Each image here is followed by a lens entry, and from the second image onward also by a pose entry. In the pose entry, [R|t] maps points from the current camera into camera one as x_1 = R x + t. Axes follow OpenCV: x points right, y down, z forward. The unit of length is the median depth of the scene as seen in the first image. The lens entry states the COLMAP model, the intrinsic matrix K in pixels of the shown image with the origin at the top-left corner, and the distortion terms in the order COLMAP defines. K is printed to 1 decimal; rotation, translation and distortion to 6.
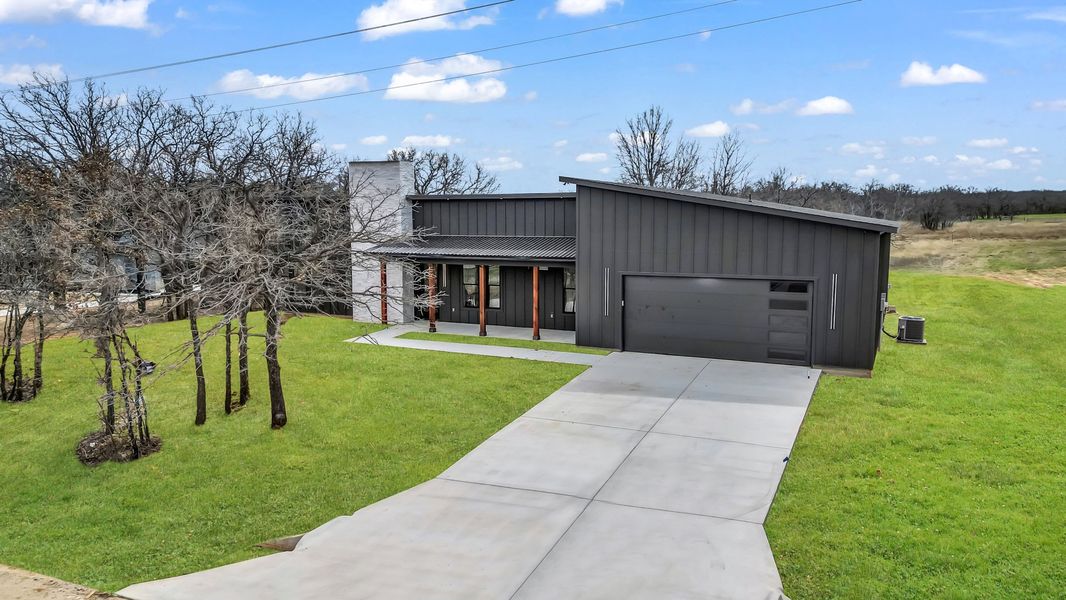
lens RADIAL K [[757.4, 0, 533.0], [0, 757.4, 300.0], [0, 0, 1]] dist [0.098087, -0.109986]
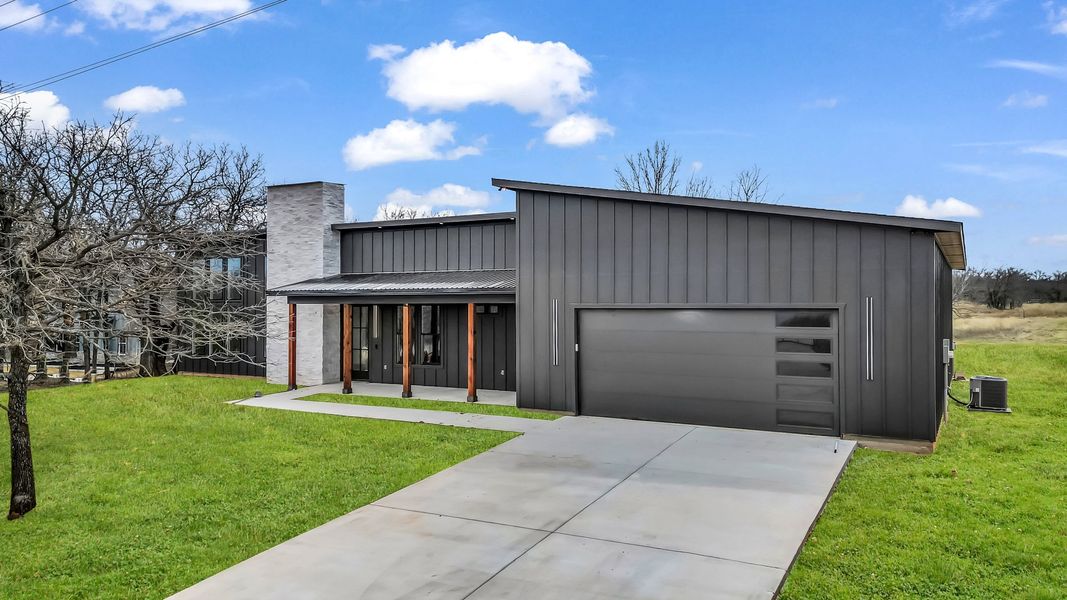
lens RADIAL K [[758.1, 0, 533.5], [0, 758.1, 300.0], [0, 0, 1]] dist [0.098087, -0.109986]
pose [[0.997972, 0.000165, -0.063651, 0.122112], [-0.007679, 0.993005, -0.117818, 0.044102], [0.063186, 0.118068, 0.990993, 0.267566]]
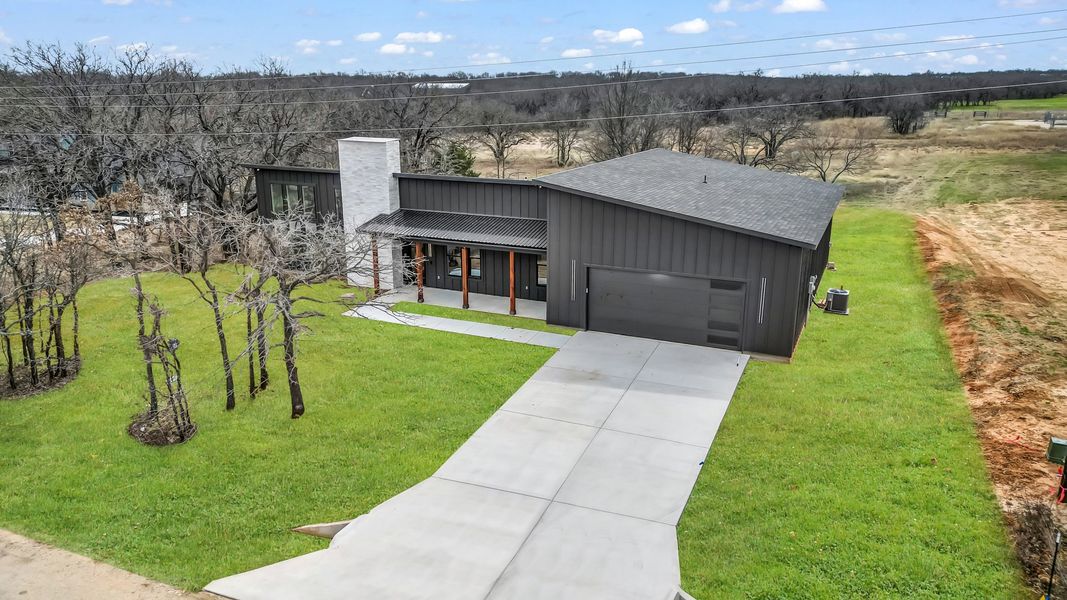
lens RADIAL K [[758.1, 0, 533.5], [0, 758.1, 300.0], [0, 0, 1]] dist [0.098087, -0.109986]
pose [[0.999660, -0.003323, 0.025855, 0.006880], [-0.000870, 0.987036, 0.160494, -0.164220], [-0.026053, -0.160462, 0.986698, -0.136724]]
